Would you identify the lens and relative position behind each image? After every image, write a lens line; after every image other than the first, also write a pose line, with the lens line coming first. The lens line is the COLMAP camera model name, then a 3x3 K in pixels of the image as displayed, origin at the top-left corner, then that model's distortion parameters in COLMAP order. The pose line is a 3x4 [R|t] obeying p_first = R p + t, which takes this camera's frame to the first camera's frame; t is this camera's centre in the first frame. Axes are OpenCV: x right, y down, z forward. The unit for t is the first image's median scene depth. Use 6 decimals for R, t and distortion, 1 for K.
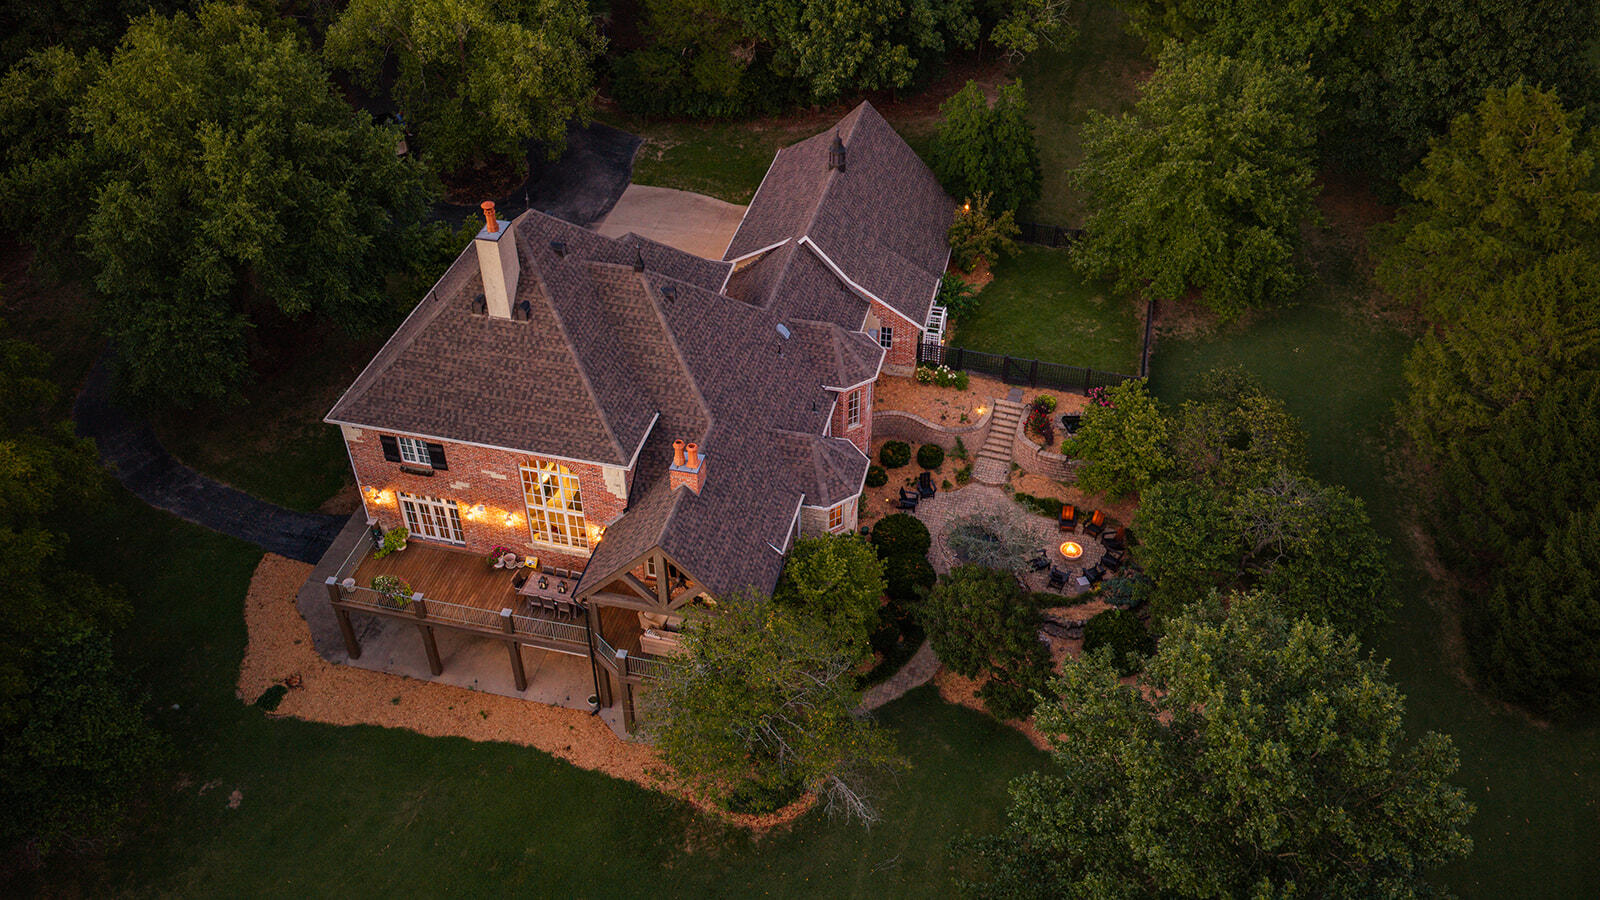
lens RADIAL K [[1328.9, 0, 798.8], [0, 1328.9, 453.2], [0, 0, 1]] dist [0.010489, -0.025715]
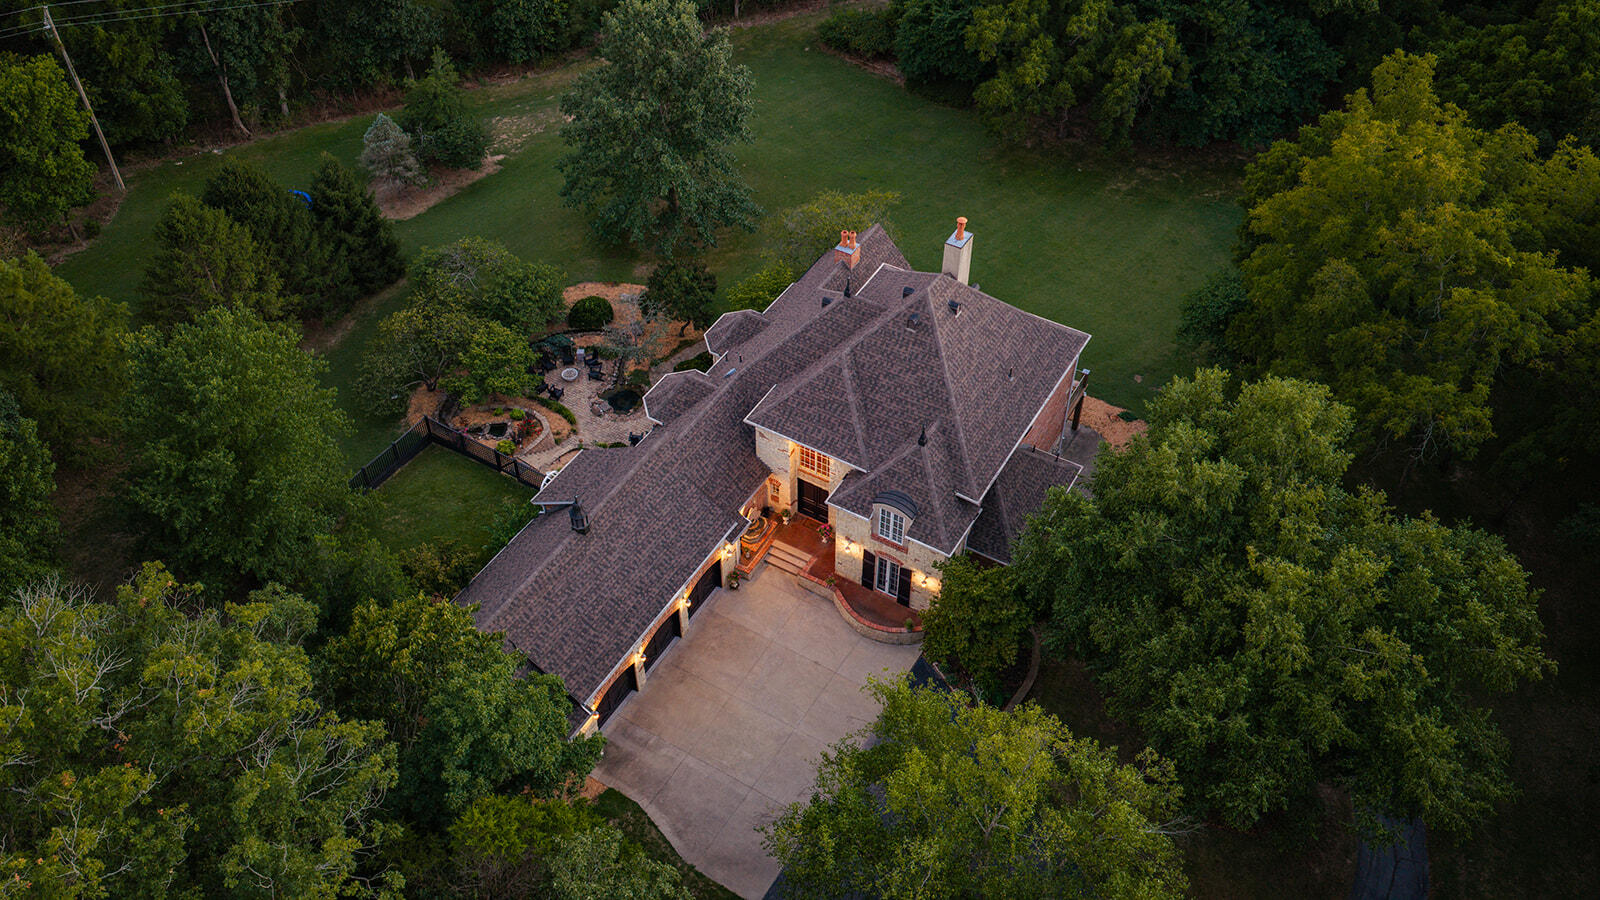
lens RADIAL K [[1328.9, 0, 799.3], [0, 1328.9, 450.3], [0, 0, 1]] dist [0.010489, -0.025715]
pose [[-0.954652, -0.208387, 0.212635, -0.380835], [0.195973, 0.097829, 0.975717, -1.387189], [-0.224129, 0.973141, -0.052555, 1.236312]]
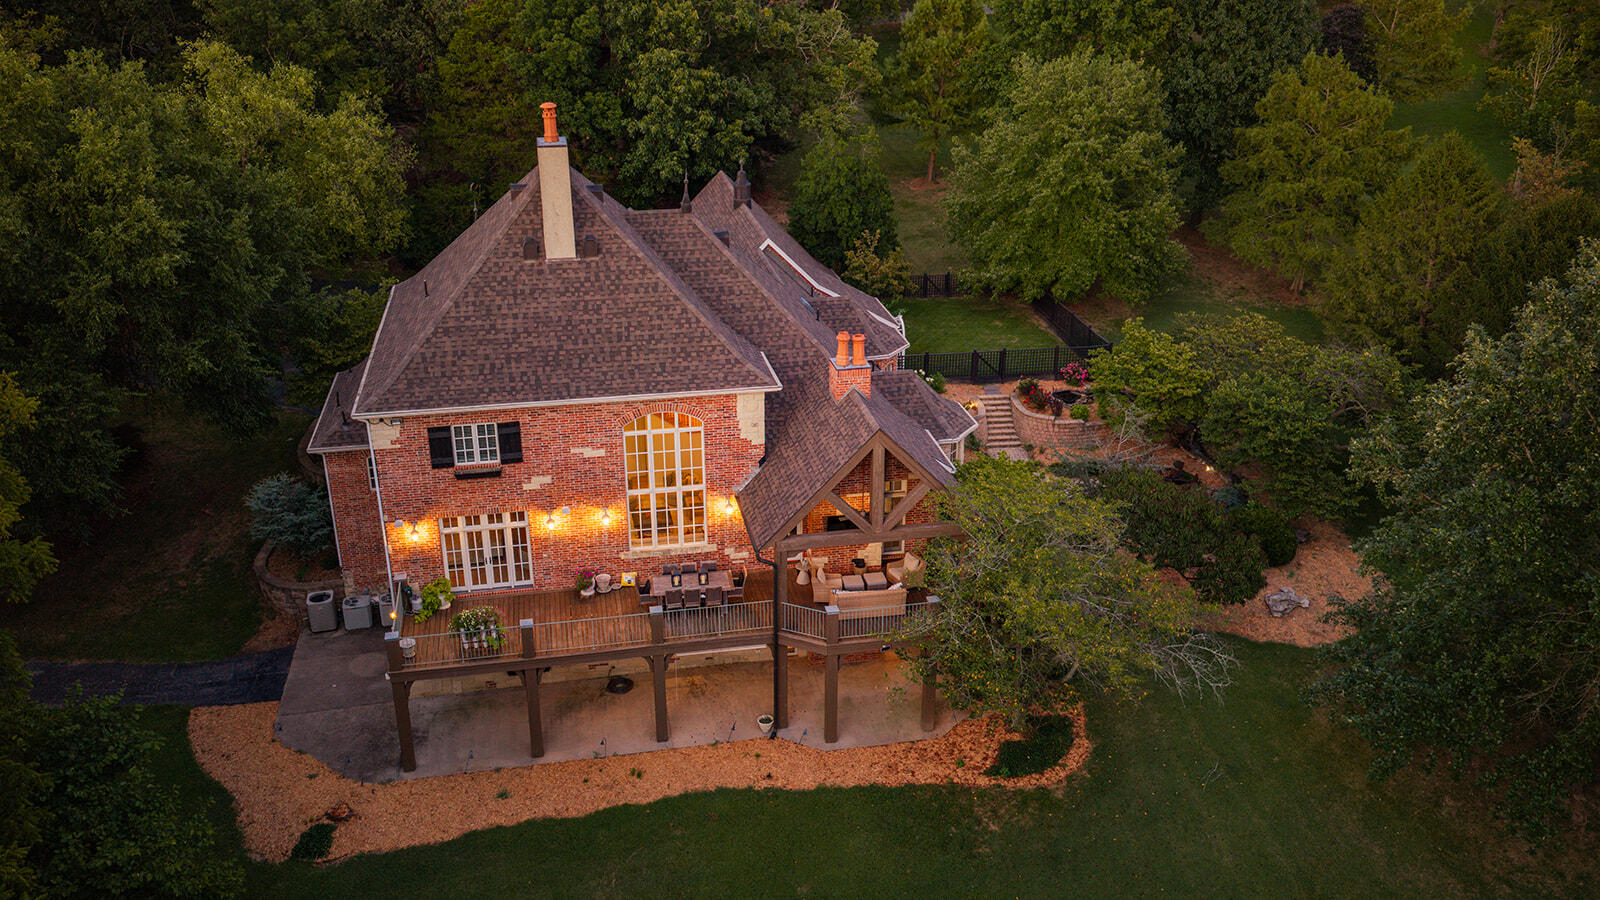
lens RADIAL K [[1328.9, 0, 798.0], [0, 1328.9, 449.8], [0, 0, 1]] dist [0.010489, -0.025715]
pose [[0.910375, -0.161125, 0.381126, -0.411280], [0.266623, 0.932789, -0.242522, 0.234778], [-0.316433, 0.322403, 0.892147, 0.267501]]
